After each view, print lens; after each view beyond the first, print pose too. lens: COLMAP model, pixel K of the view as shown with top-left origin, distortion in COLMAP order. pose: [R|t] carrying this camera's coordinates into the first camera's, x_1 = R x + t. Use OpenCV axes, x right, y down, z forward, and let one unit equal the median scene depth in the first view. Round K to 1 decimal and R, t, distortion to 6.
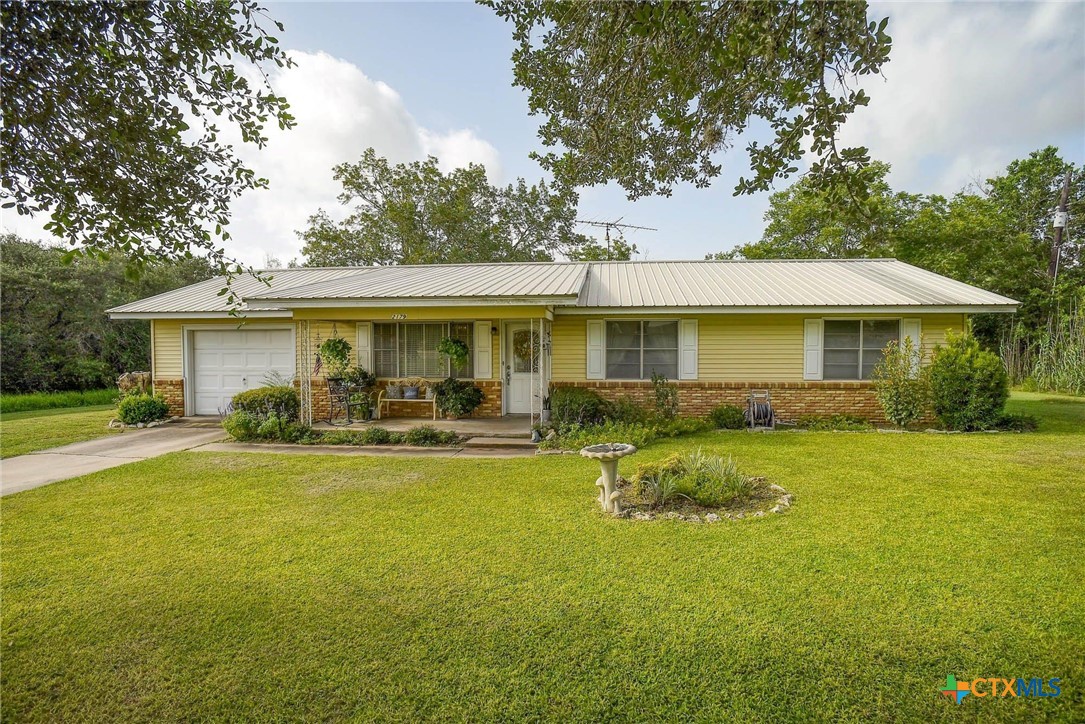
lens RADIAL K [[557.8, 0, 542.3], [0, 557.8, 362.3], [0, 0, 1]] dist [-0.043256, 0.022046]
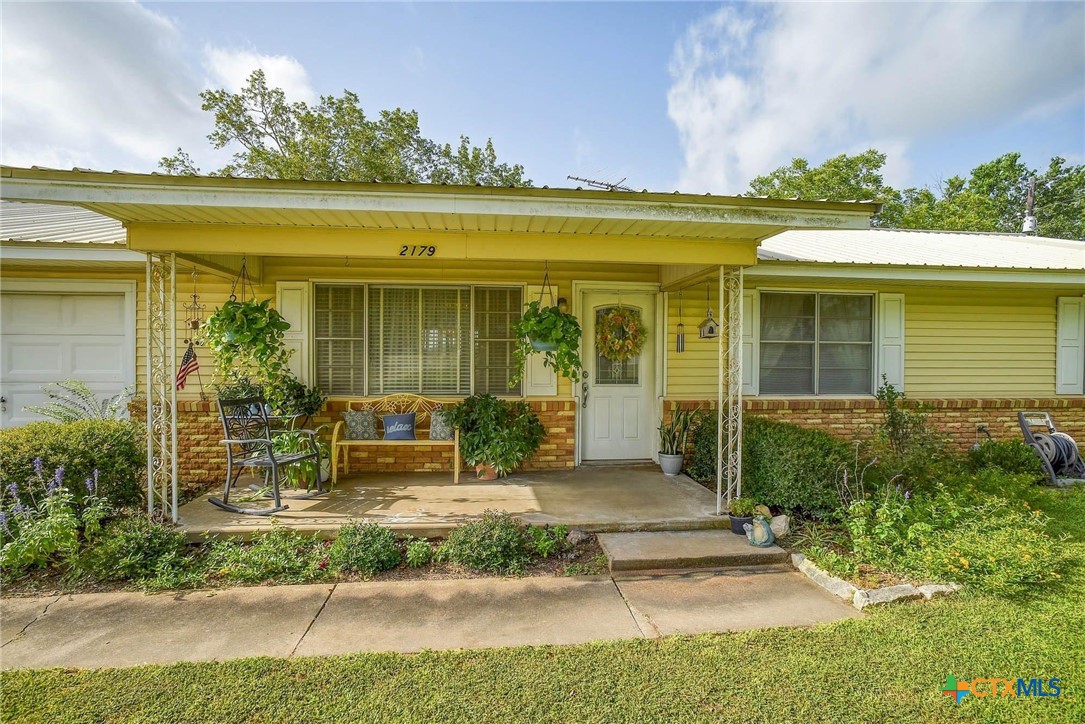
lens RADIAL K [[557.8, 0, 544.5], [0, 557.8, 359.8], [0, 0, 1]] dist [-0.043256, 0.022046]
pose [[0.976076, 0.006132, 0.217342, -0.217193], [-0.001177, 0.999737, -0.022919, 0.007693], [-0.217425, 0.022115, 0.975826, 0.491986]]
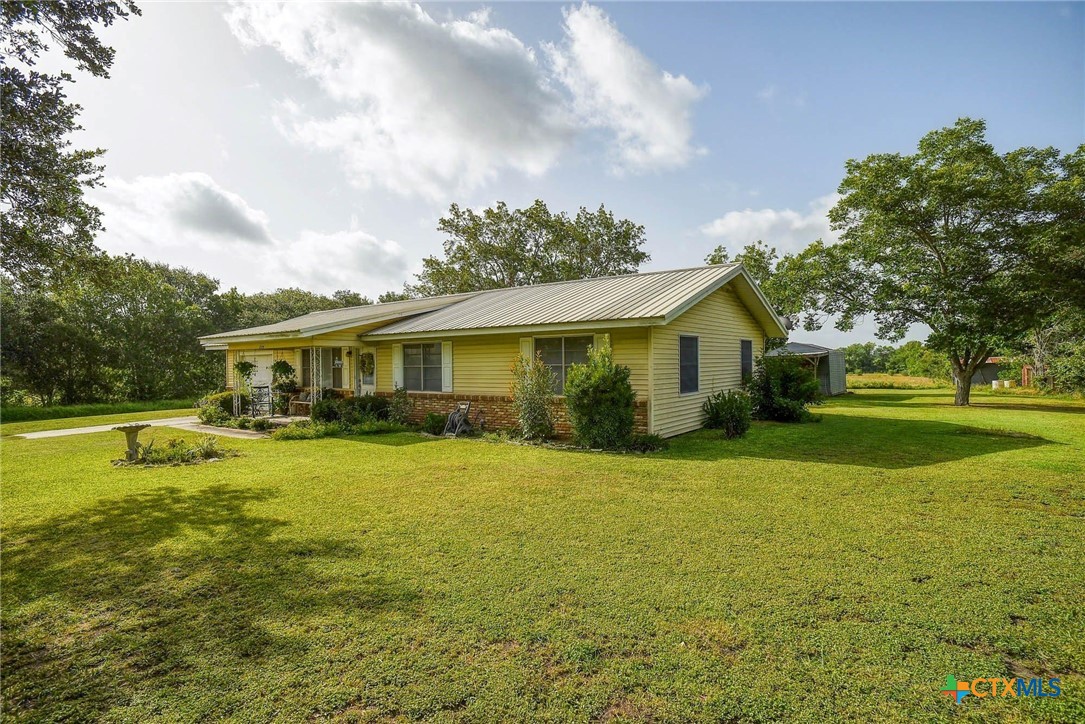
lens RADIAL K [[557.8, 0, 541.9], [0, 557.8, 365.3], [0, 0, 1]] dist [-0.043256, 0.022046]
pose [[0.856135, -0.004966, -0.516728, 1.027505], [-0.011565, 0.999519, -0.028768, 0.006494], [0.516622, 0.030605, 0.855666, 0.085100]]
